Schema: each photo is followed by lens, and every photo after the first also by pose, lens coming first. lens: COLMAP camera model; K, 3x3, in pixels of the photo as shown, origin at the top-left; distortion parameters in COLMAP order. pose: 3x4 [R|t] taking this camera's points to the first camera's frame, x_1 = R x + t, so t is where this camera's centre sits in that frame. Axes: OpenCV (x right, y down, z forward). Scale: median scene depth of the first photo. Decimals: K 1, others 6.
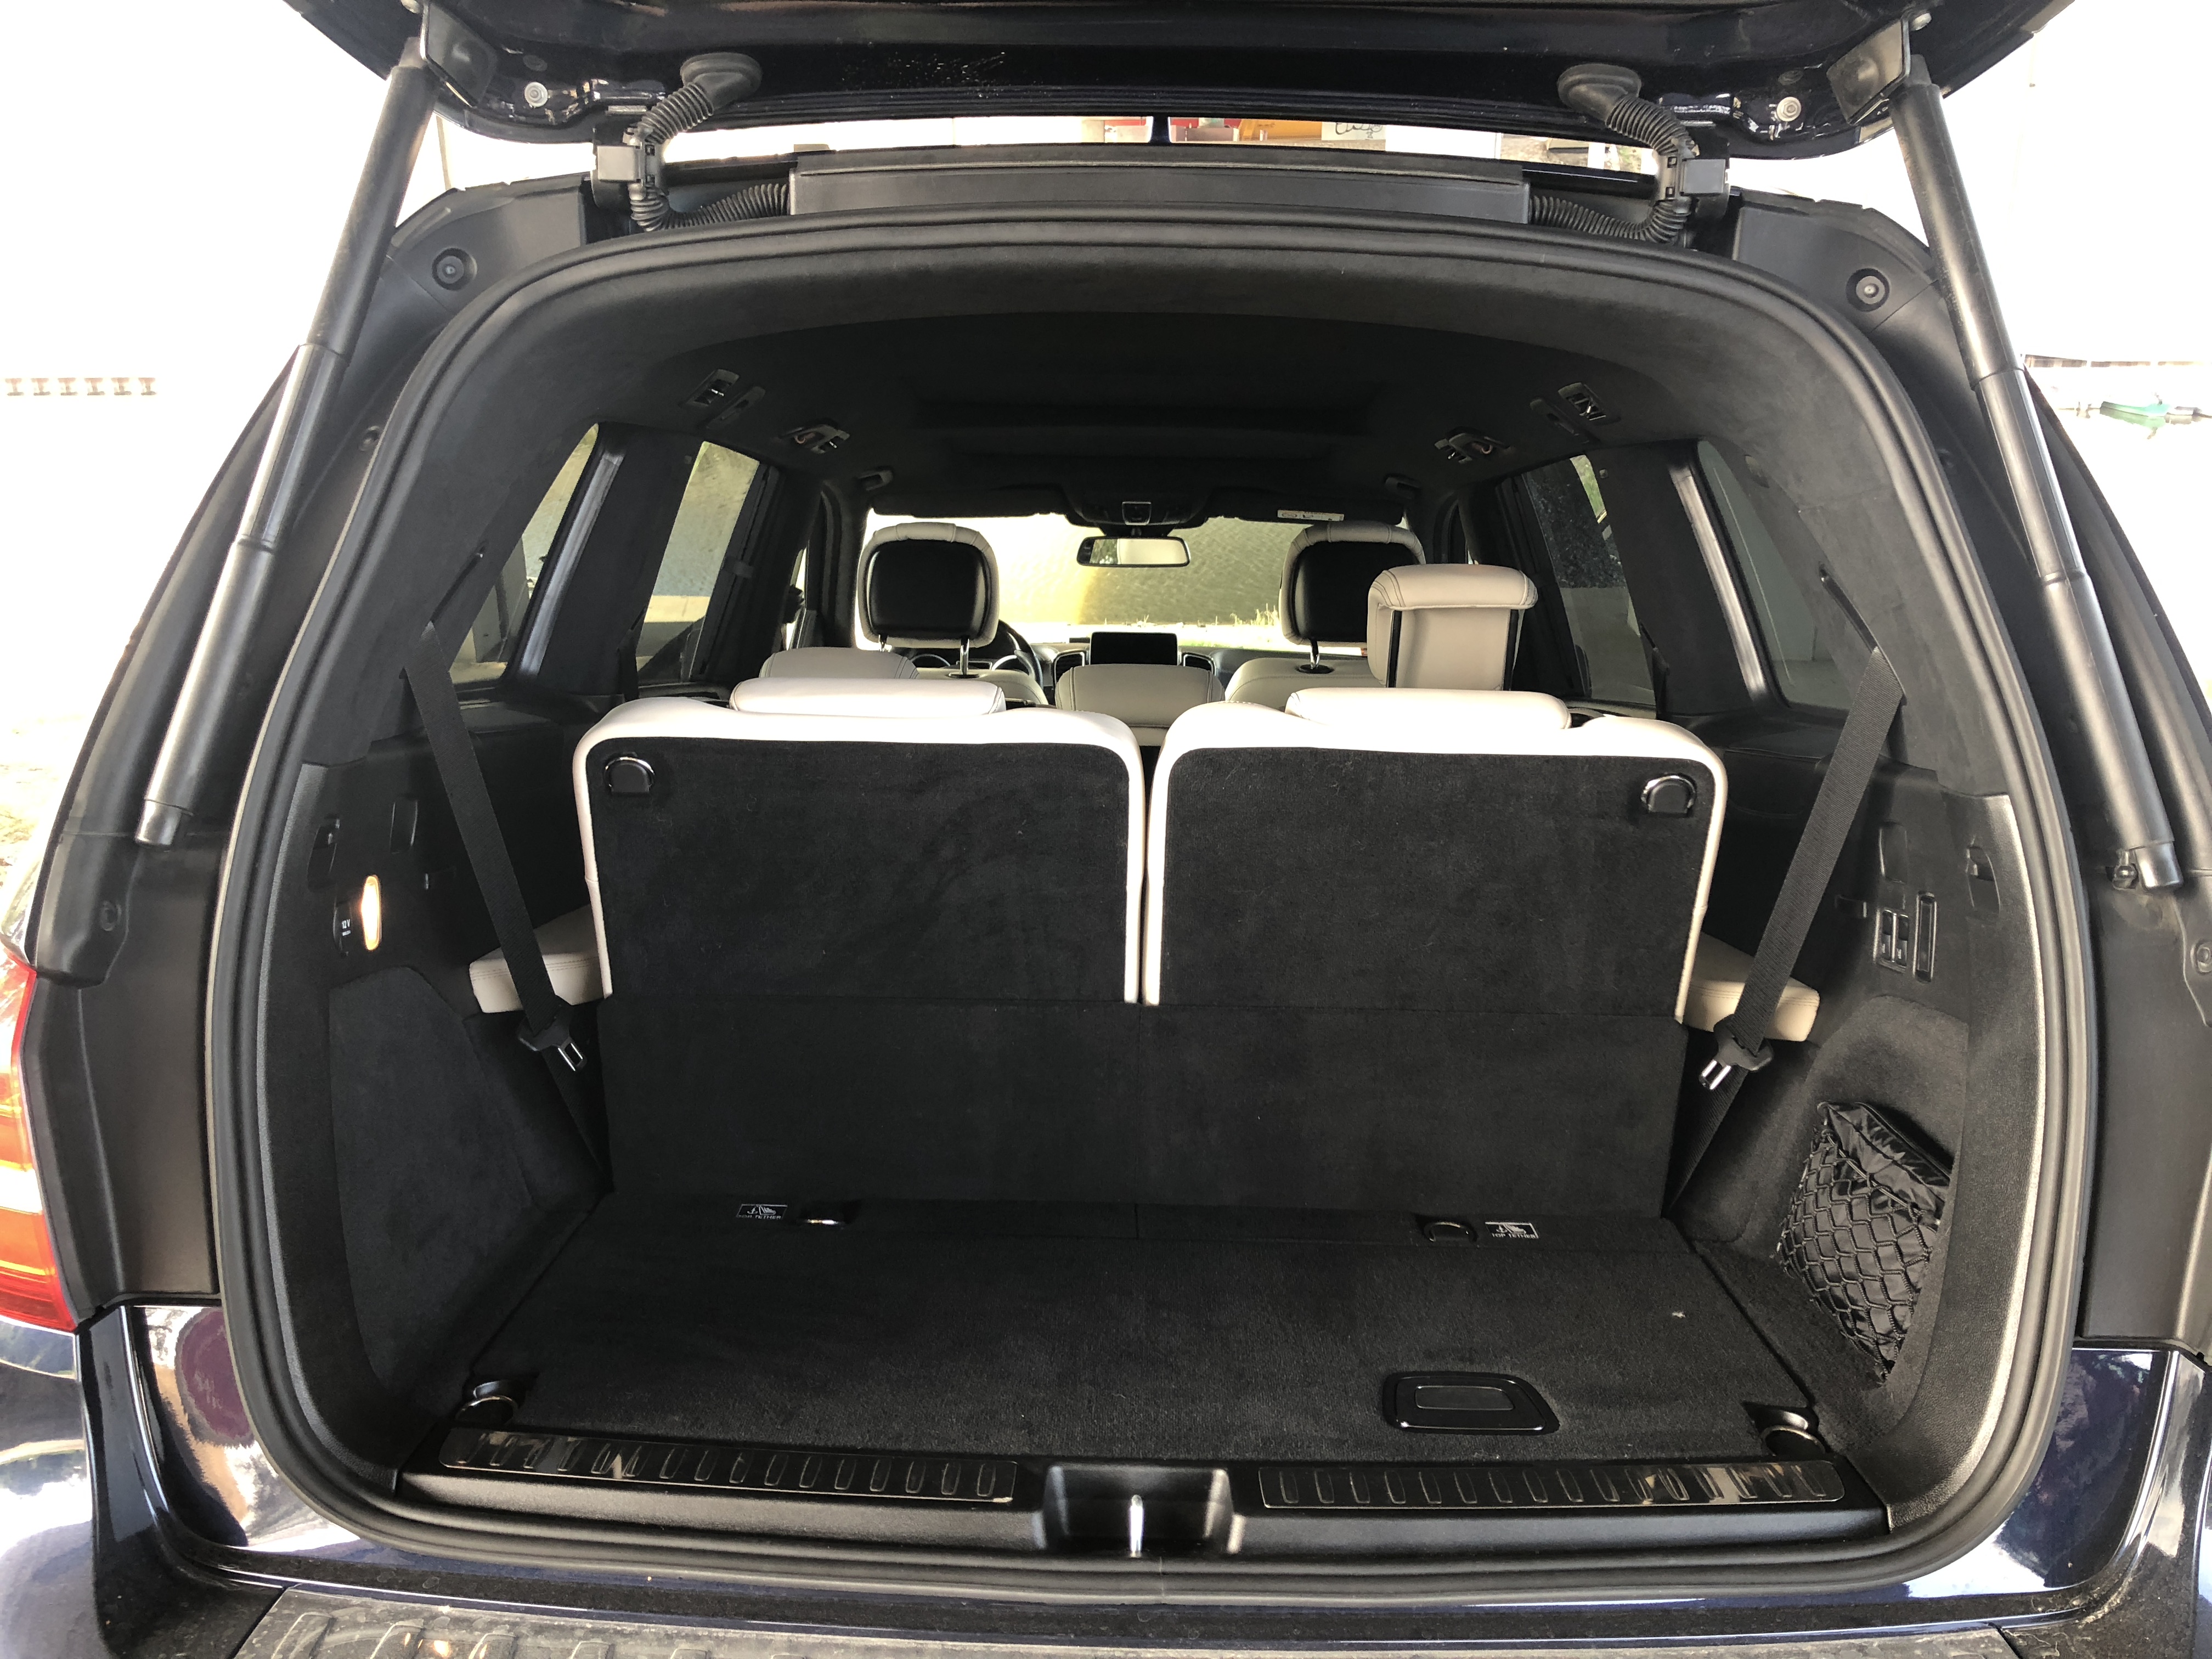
lens RADIAL K [[1949.0, 0, 1106.0], [0, 1949.0, 829.5], [0, 0, 1]] dist [-0.067574, 0.095301]
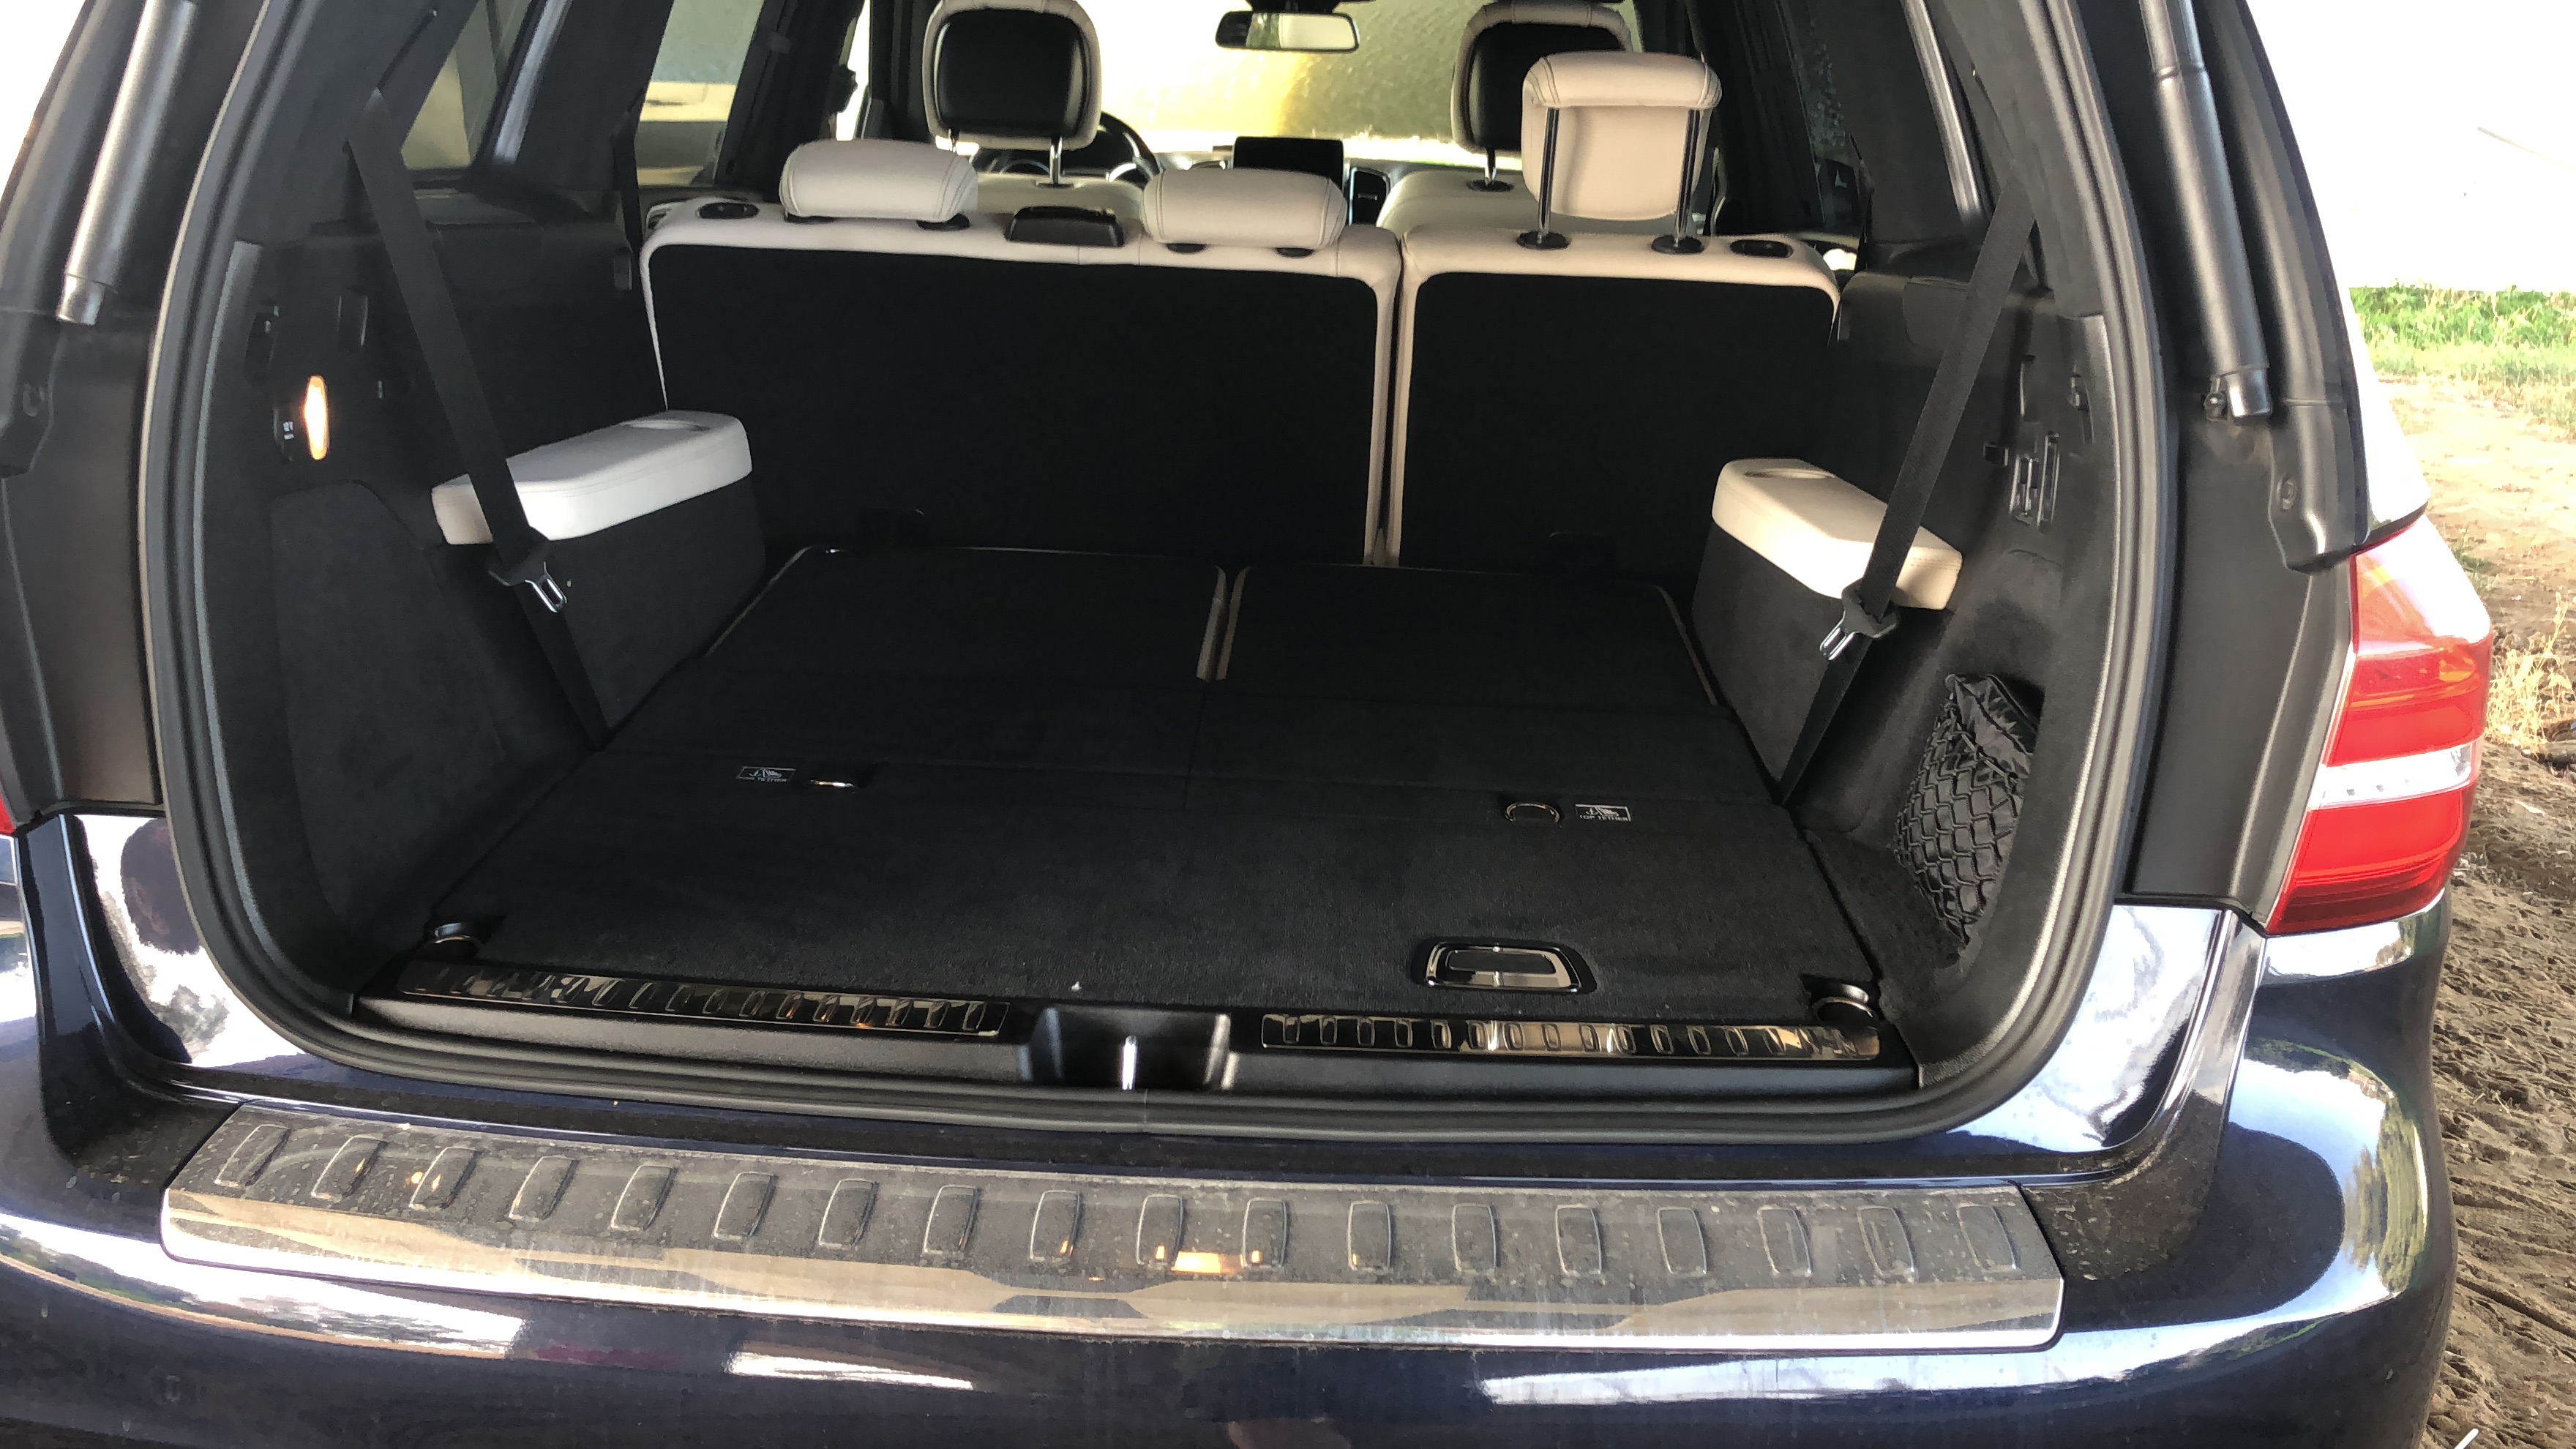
lens RADIAL K [[2546.0, 0, 1288.0], [0, 2546.0, 724.5], [0, 0, 1]] dist [0.009382, -0.071273]
pose [[0.999754, 0.022122, -0.001406, 0.084215], [-0.021784, 0.992260, 0.122255, 0.033922], [0.004100, -0.122194, 0.992498, -0.209121]]
